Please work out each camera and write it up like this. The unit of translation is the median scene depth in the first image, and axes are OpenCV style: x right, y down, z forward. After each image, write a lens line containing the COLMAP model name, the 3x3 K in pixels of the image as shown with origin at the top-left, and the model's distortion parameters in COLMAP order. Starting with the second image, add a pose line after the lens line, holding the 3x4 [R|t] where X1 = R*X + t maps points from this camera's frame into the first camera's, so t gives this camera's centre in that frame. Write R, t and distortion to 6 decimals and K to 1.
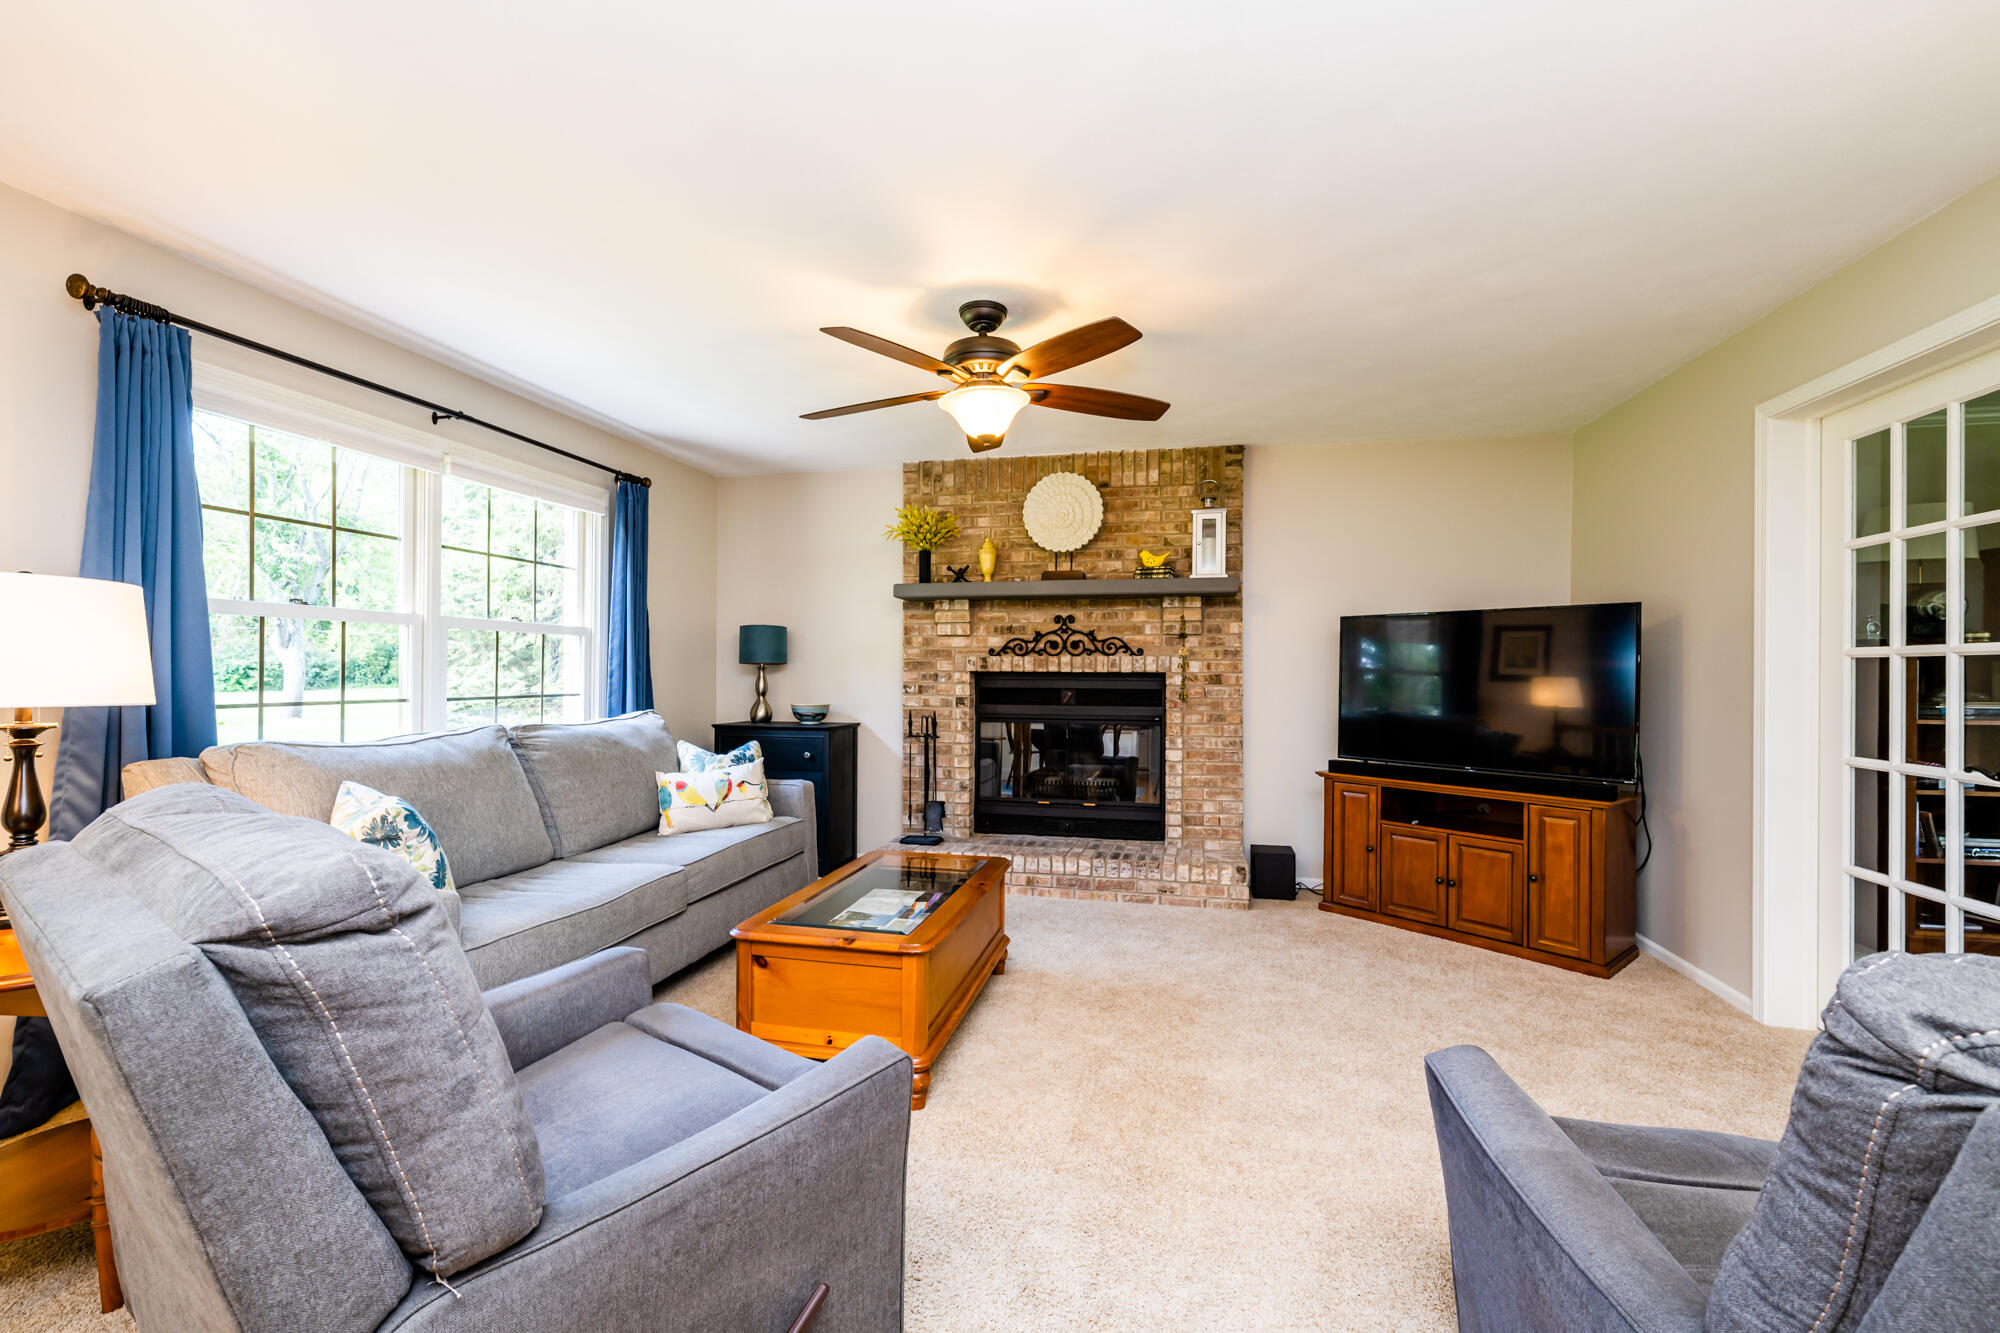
lens RADIAL K [[814.3, 0, 1008.0], [0, 814.3, 666.5], [0, 0, 1]] dist [0.003459, -0.000013]
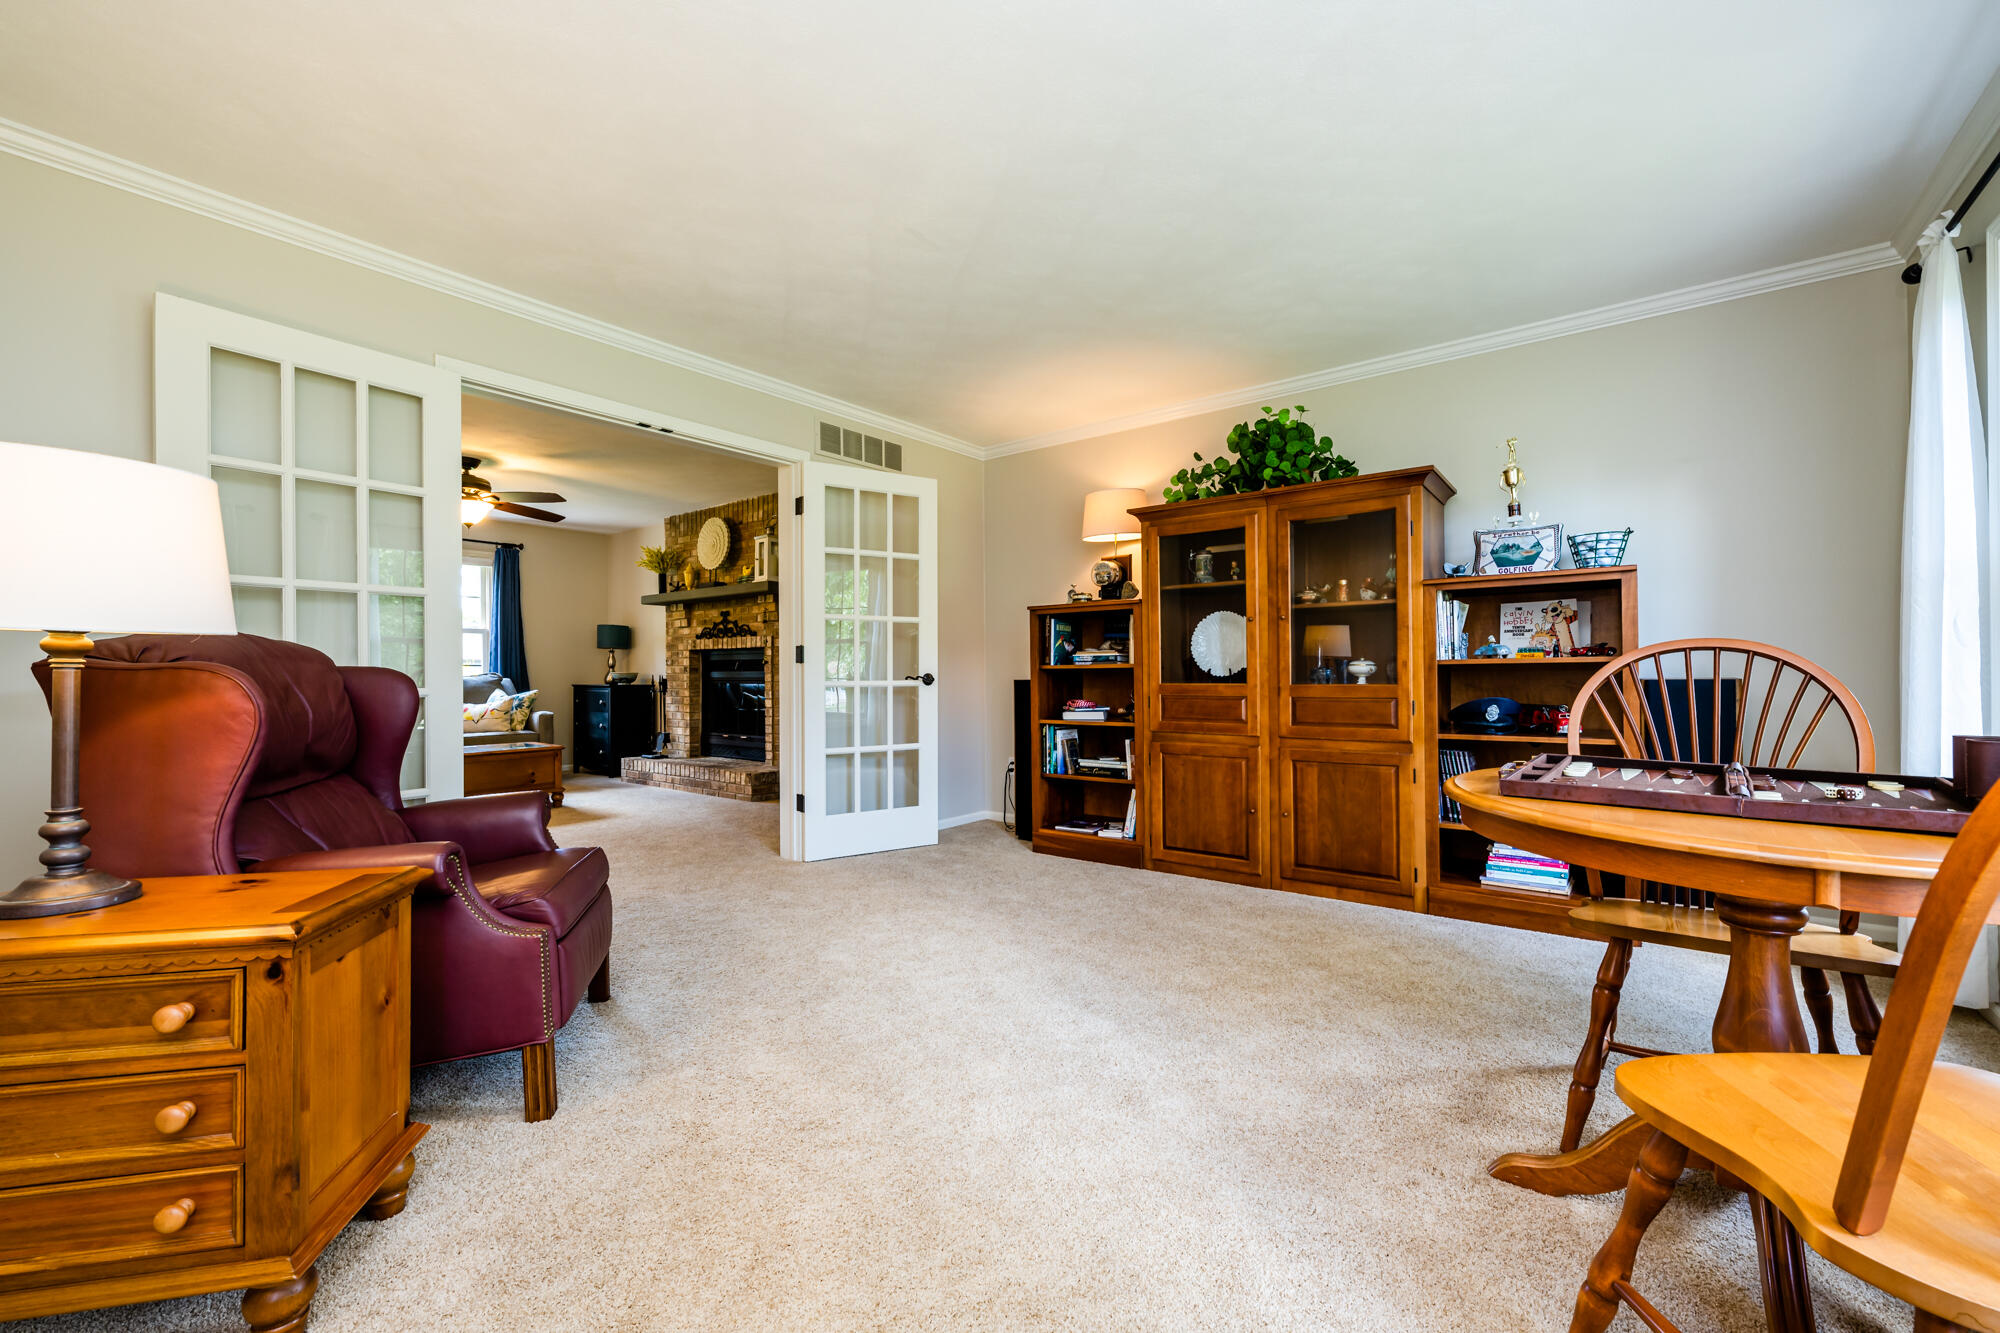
lens RADIAL K [[814.3, 0, 999.1], [0, 814.3, 684.4], [0, 0, 1]] dist [0.003459, -0.000013]
pose [[0.905325, -0.003660, -0.424704, 1.198984], [0.013438, 0.999709, 0.020030, 0.050647], [0.424507, -0.023841, 0.905111, -0.156367]]
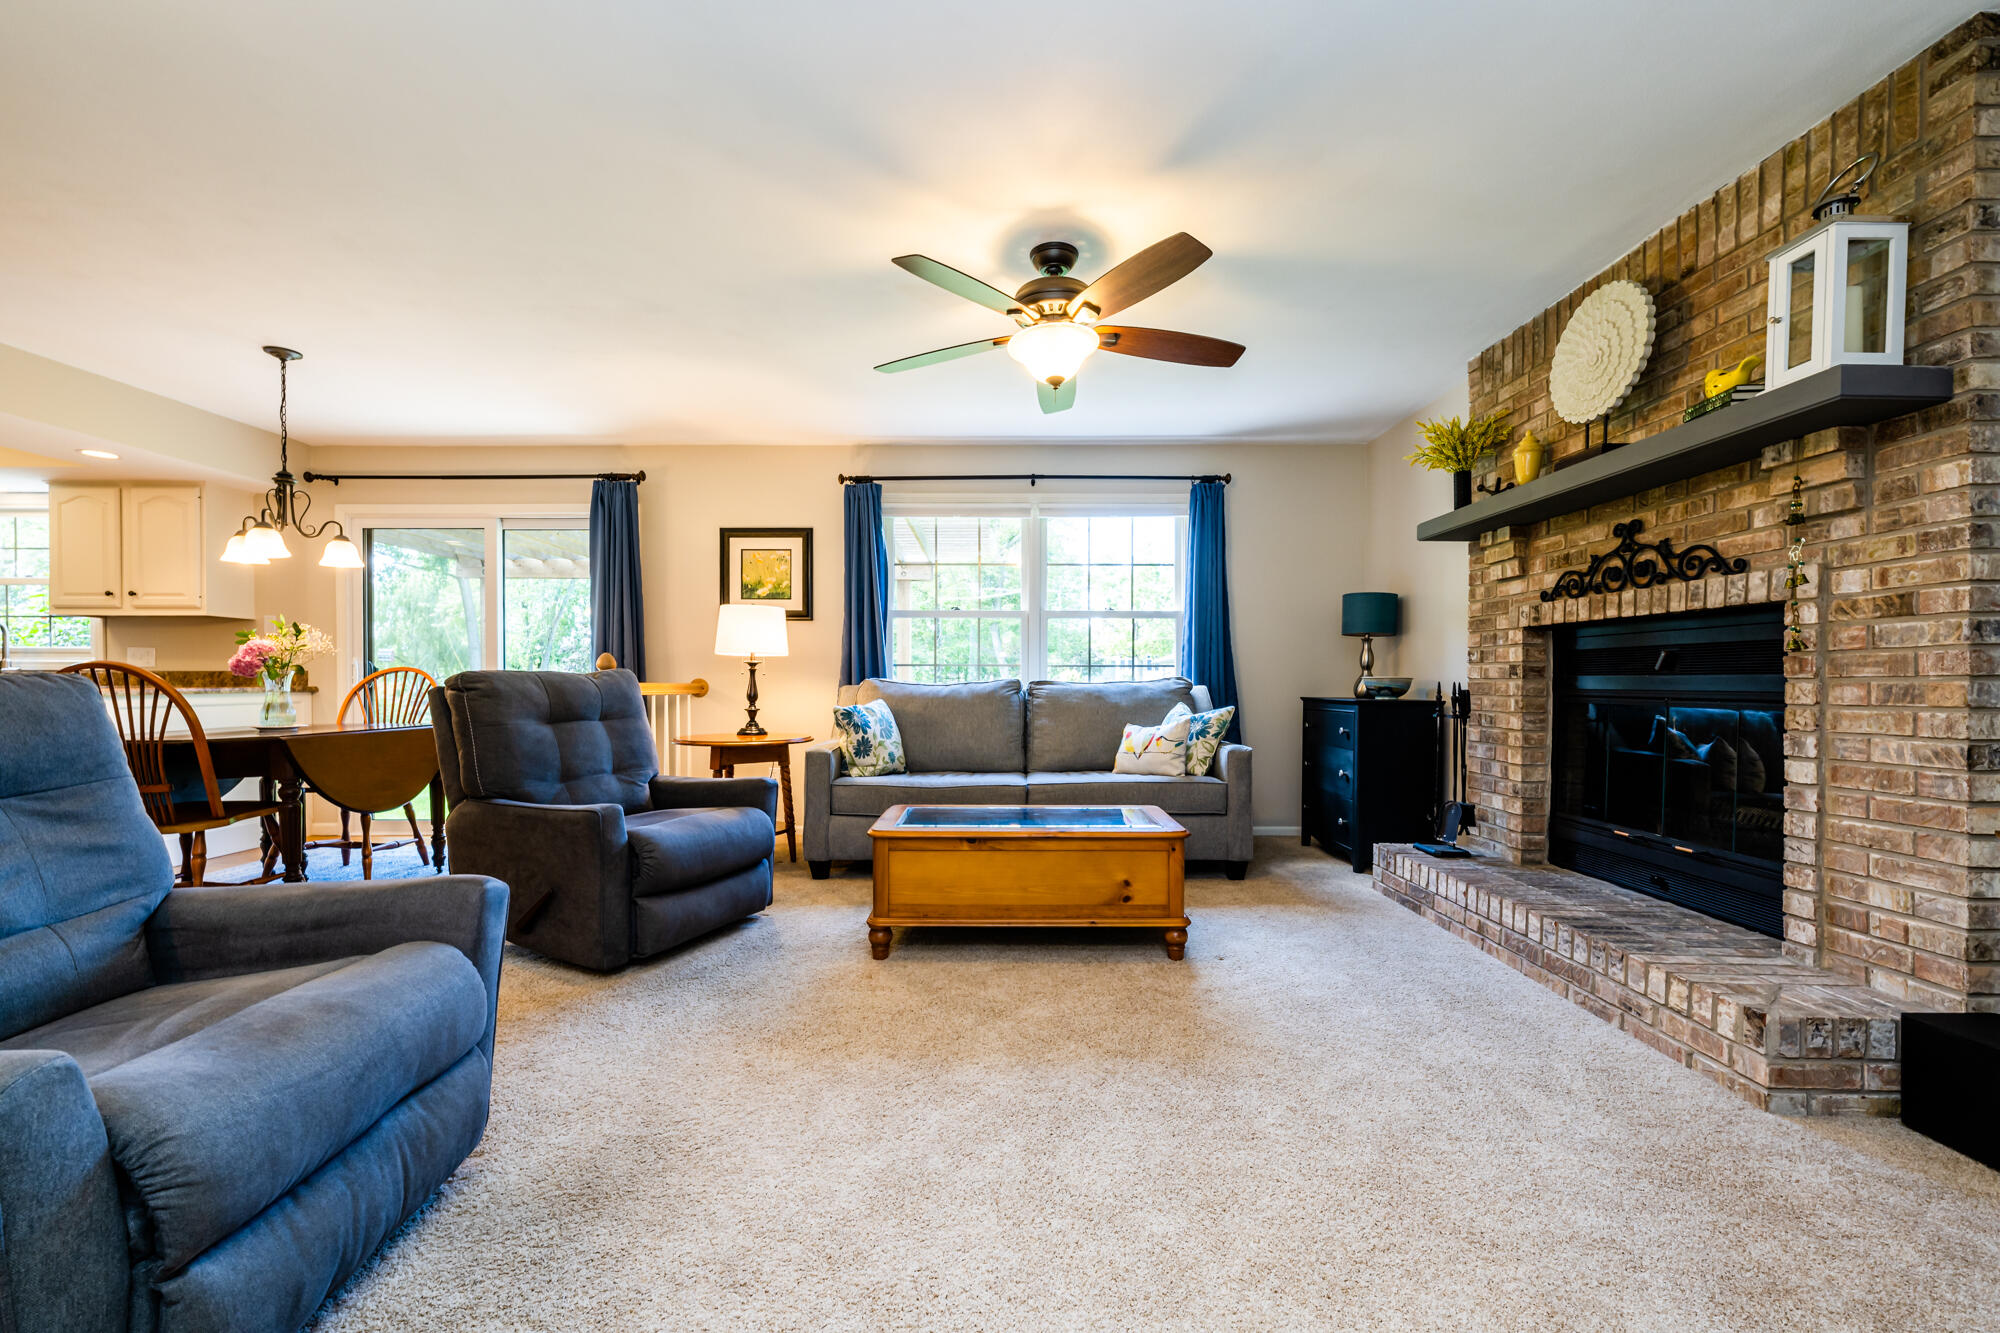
lens RADIAL K [[814.3, 0, 1008.2], [0, 814.3, 680.2], [0, 0, 1]] dist [0.003459, -0.000013]
pose [[0.228758, -0.005141, -0.973470, 0.560479], [0.007364, 0.999967, -0.003551, 0.053008], [0.973456, -0.006357, 0.228788, 0.431704]]
